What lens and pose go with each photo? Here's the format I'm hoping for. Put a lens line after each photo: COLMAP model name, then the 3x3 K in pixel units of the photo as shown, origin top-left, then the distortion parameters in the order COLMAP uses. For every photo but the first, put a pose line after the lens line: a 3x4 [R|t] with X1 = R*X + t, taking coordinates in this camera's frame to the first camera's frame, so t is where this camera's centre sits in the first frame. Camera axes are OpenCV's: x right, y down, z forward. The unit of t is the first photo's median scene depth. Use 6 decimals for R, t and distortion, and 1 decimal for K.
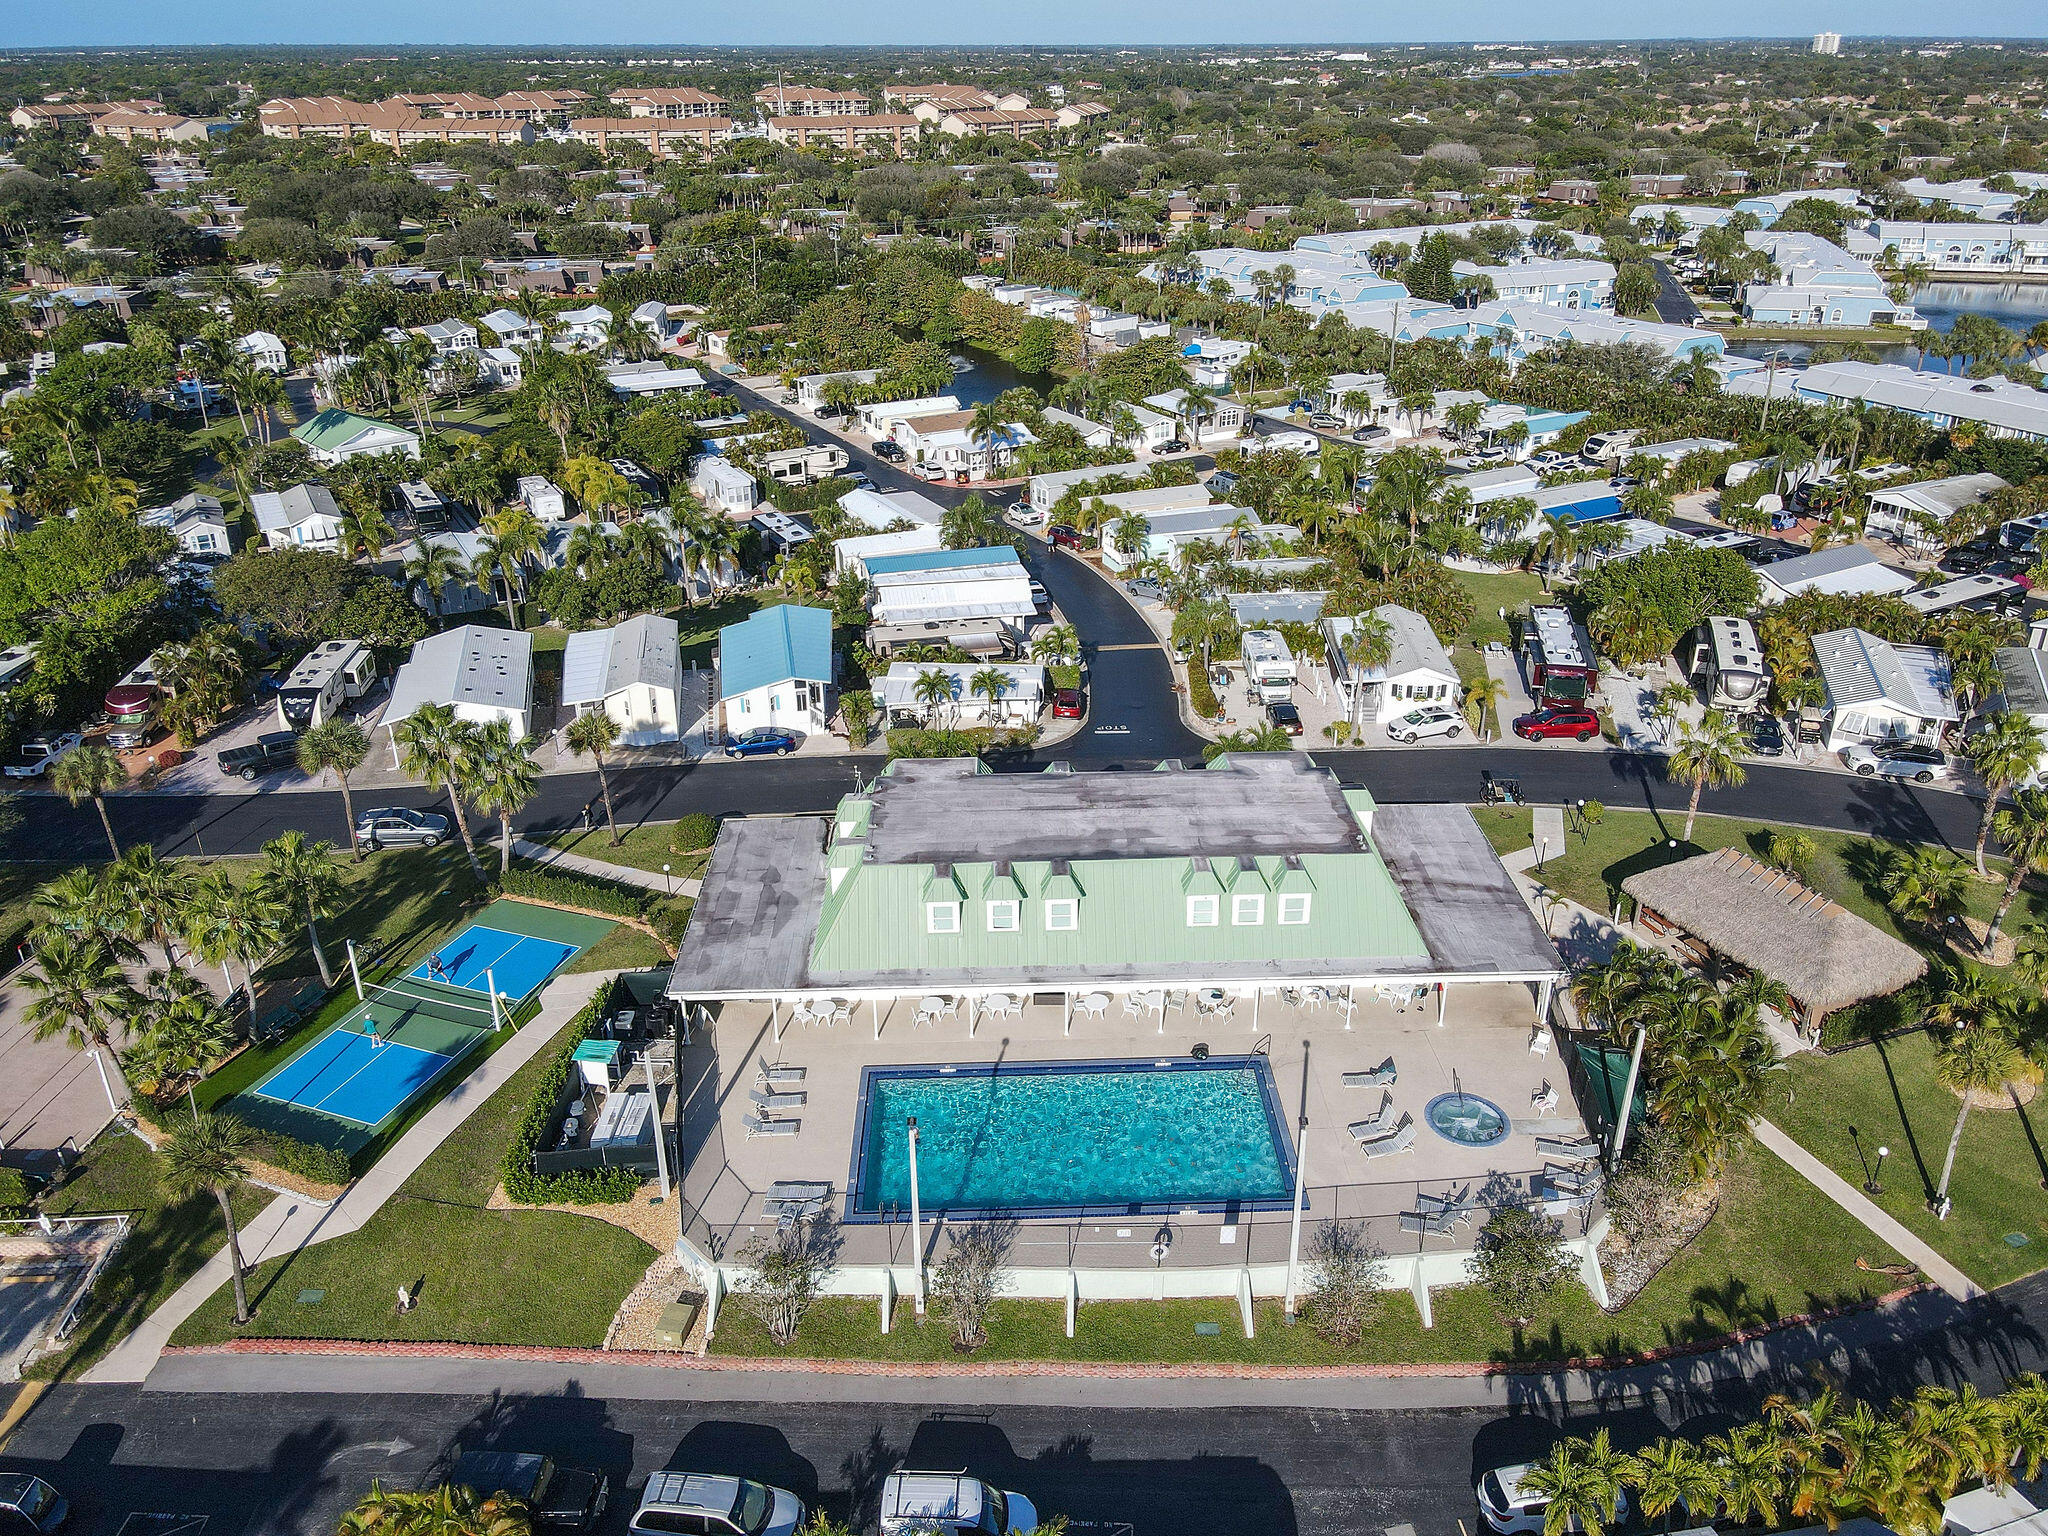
lens RADIAL K [[1529.2, 0, 1044.2], [0, 1529.2, 762.5], [0, 0, 1]] dist [0.012600, 0.012644]
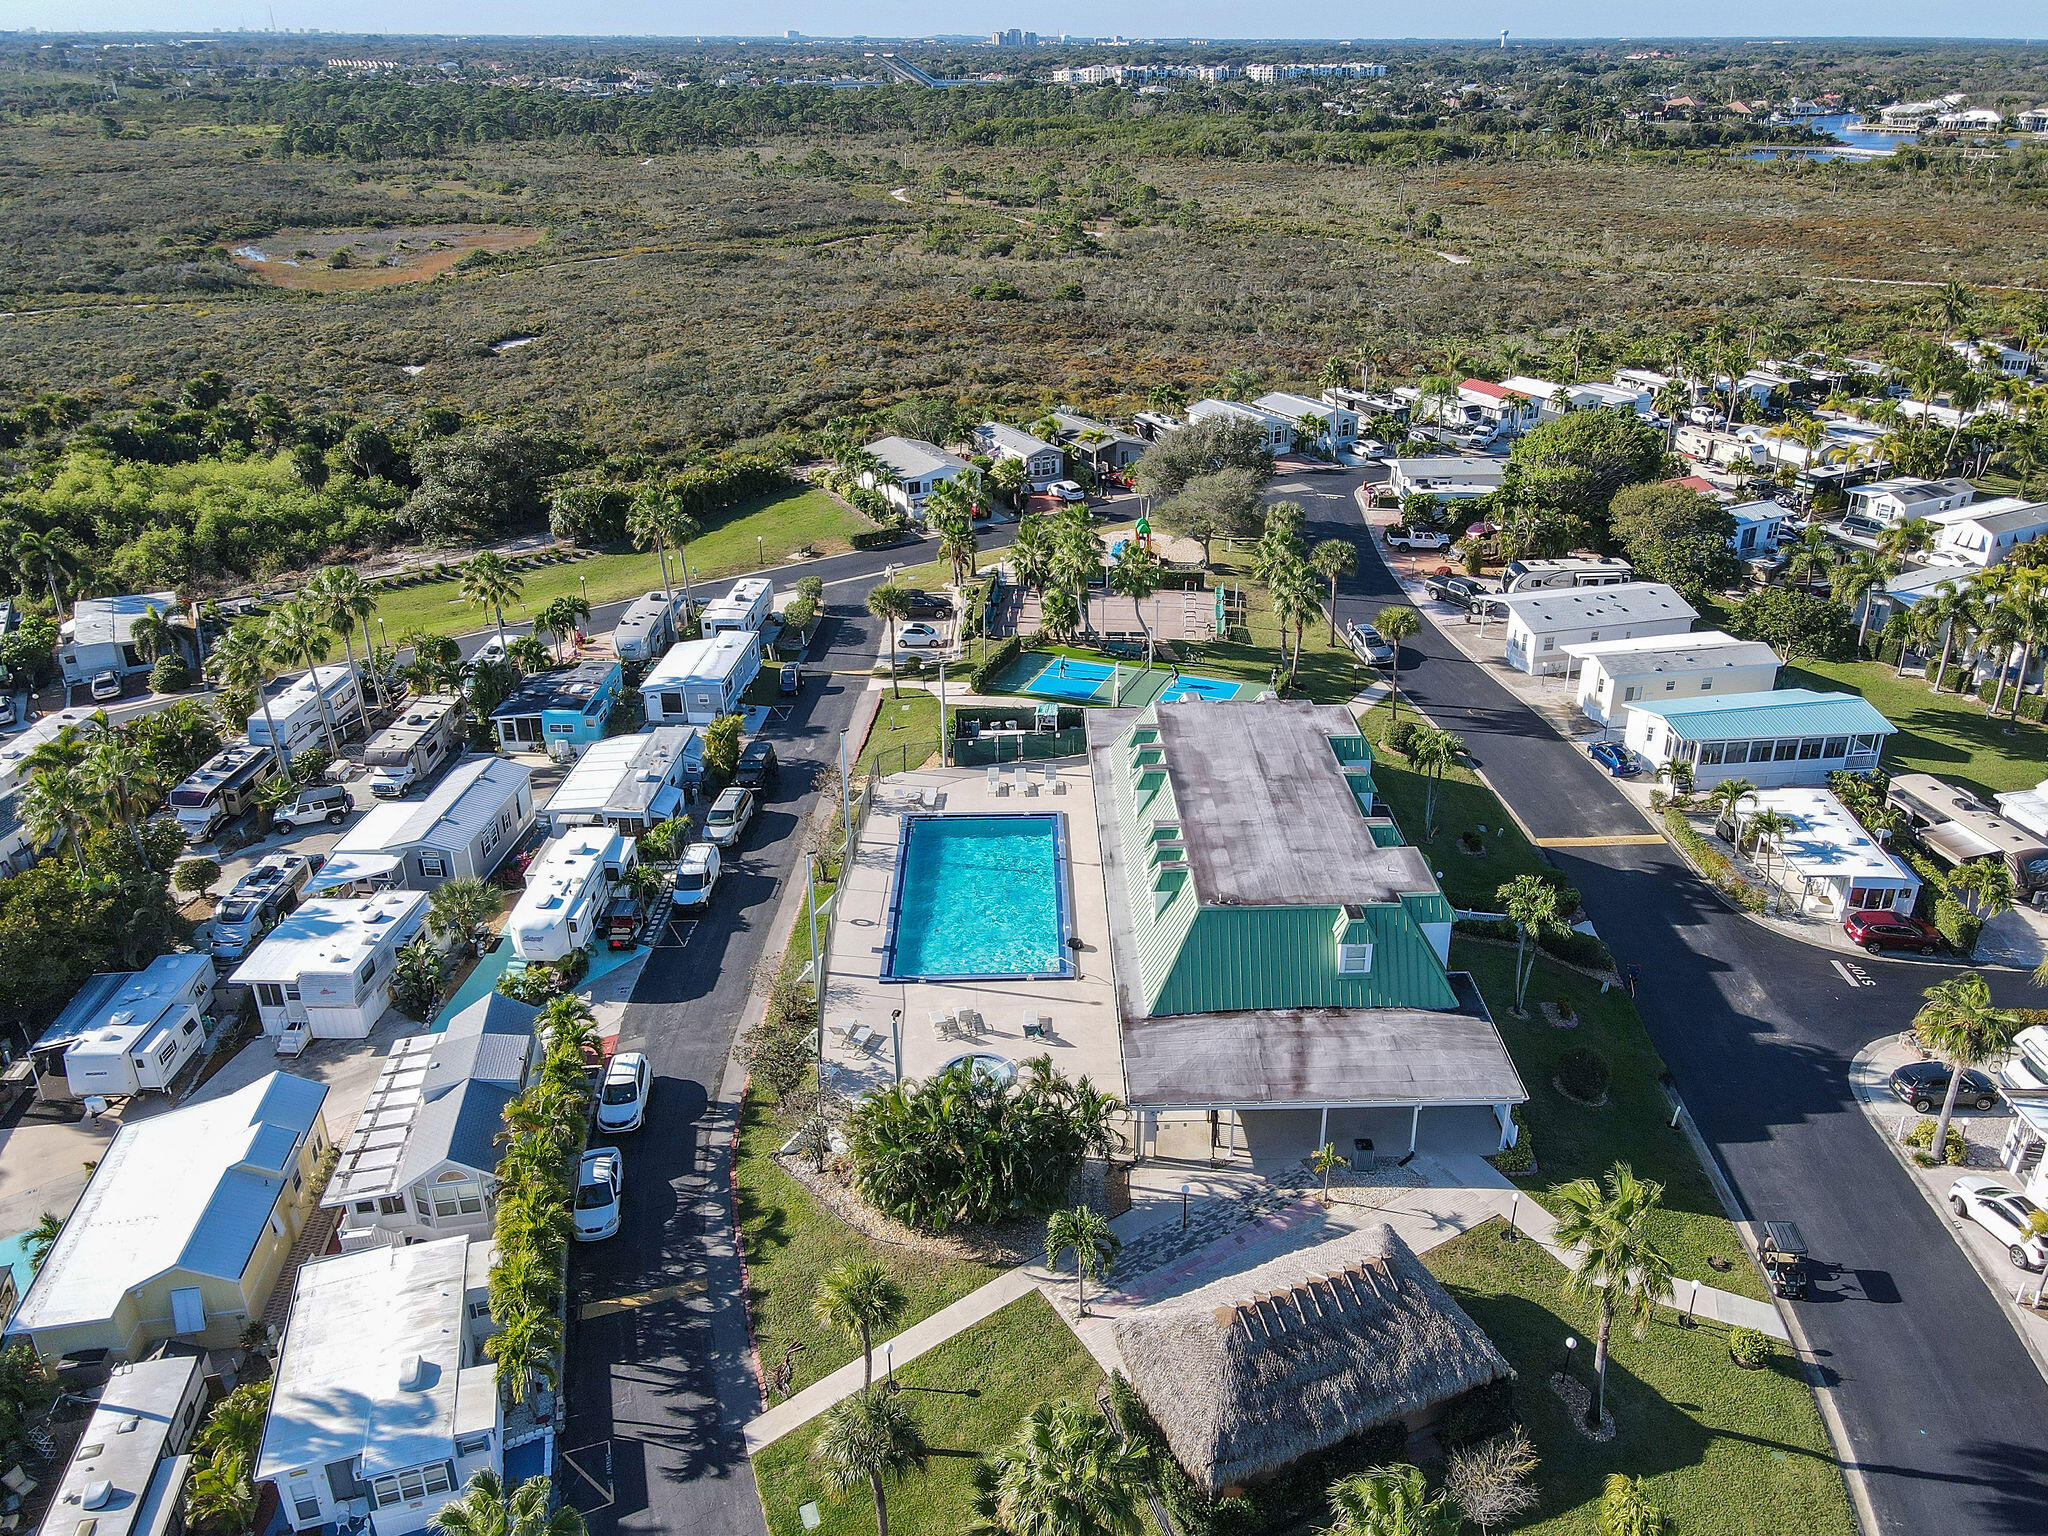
lens RADIAL K [[1541.7, 0, 1056.7], [0, 1541.7, 761.3], [0, 0, 1]] dist [0.038362, -0.011537]
pose [[-0.015852, 0.430885, -0.902267, 0.734775], [-0.432360, 0.810700, 0.394753, -0.252434], [0.901562, 0.396362, 0.173446, 0.489598]]
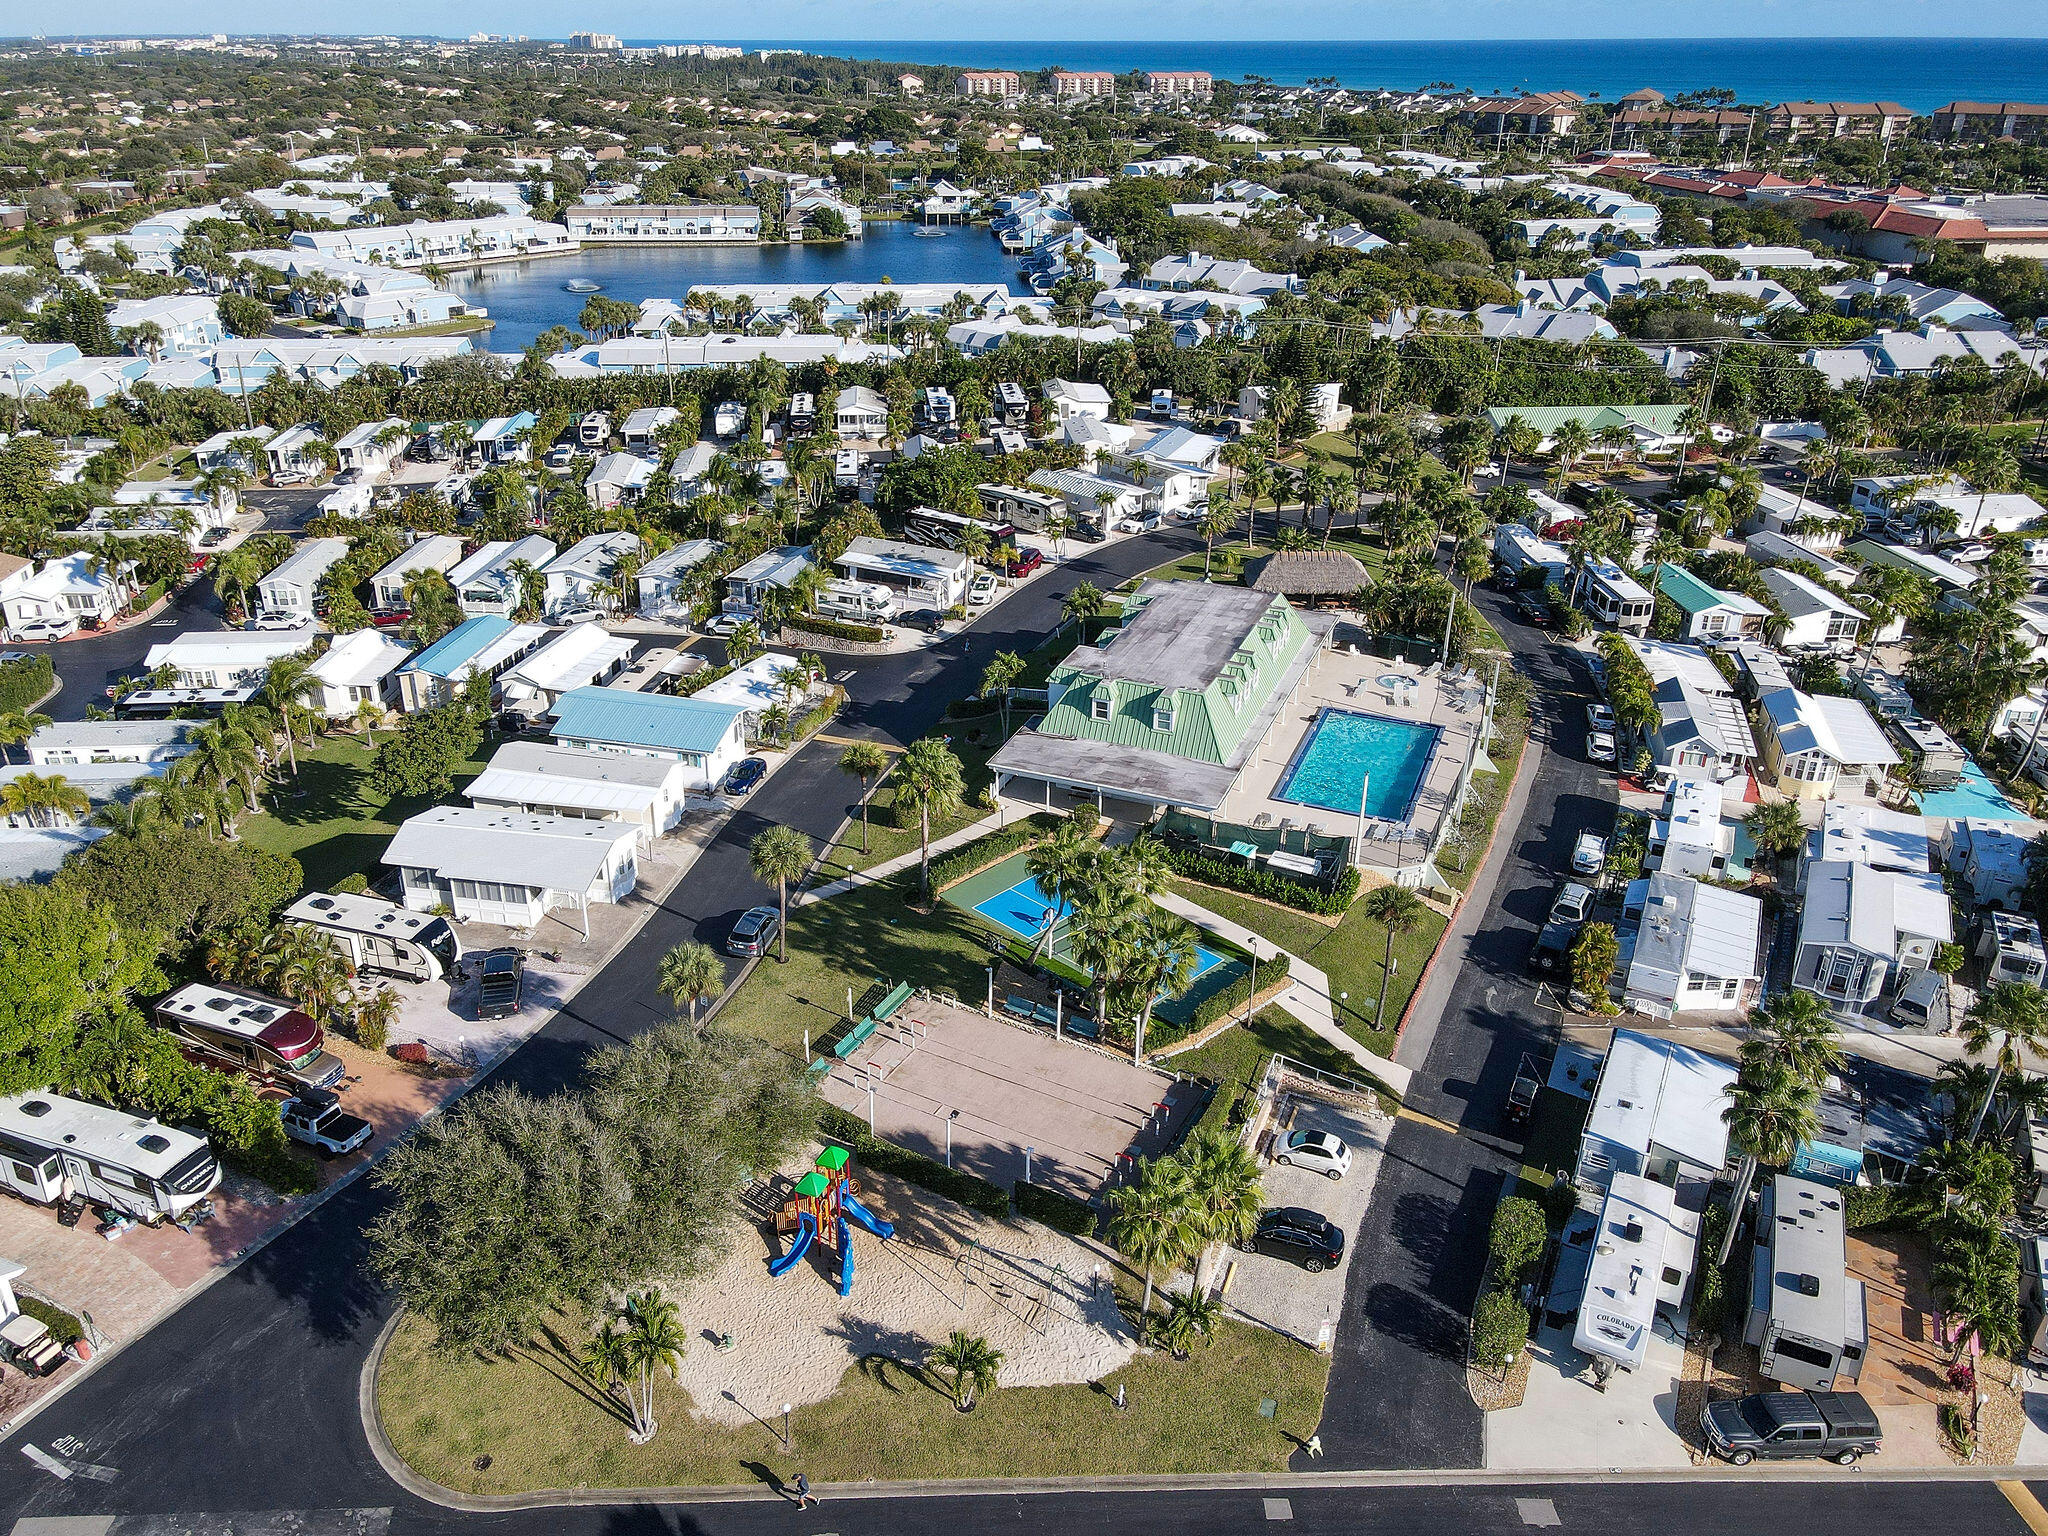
lens RADIAL K [[1466.2, 0, 1028.6], [0, 1466.2, 801.2], [0, 0, 1]] dist [0.013158, 0.002891]
pose [[0.414166, -0.425645, 0.804545, -0.963481], [0.381398, 0.883733, 0.271202, -0.199668], [-0.826439, 0.194529, 0.528353, 0.268140]]
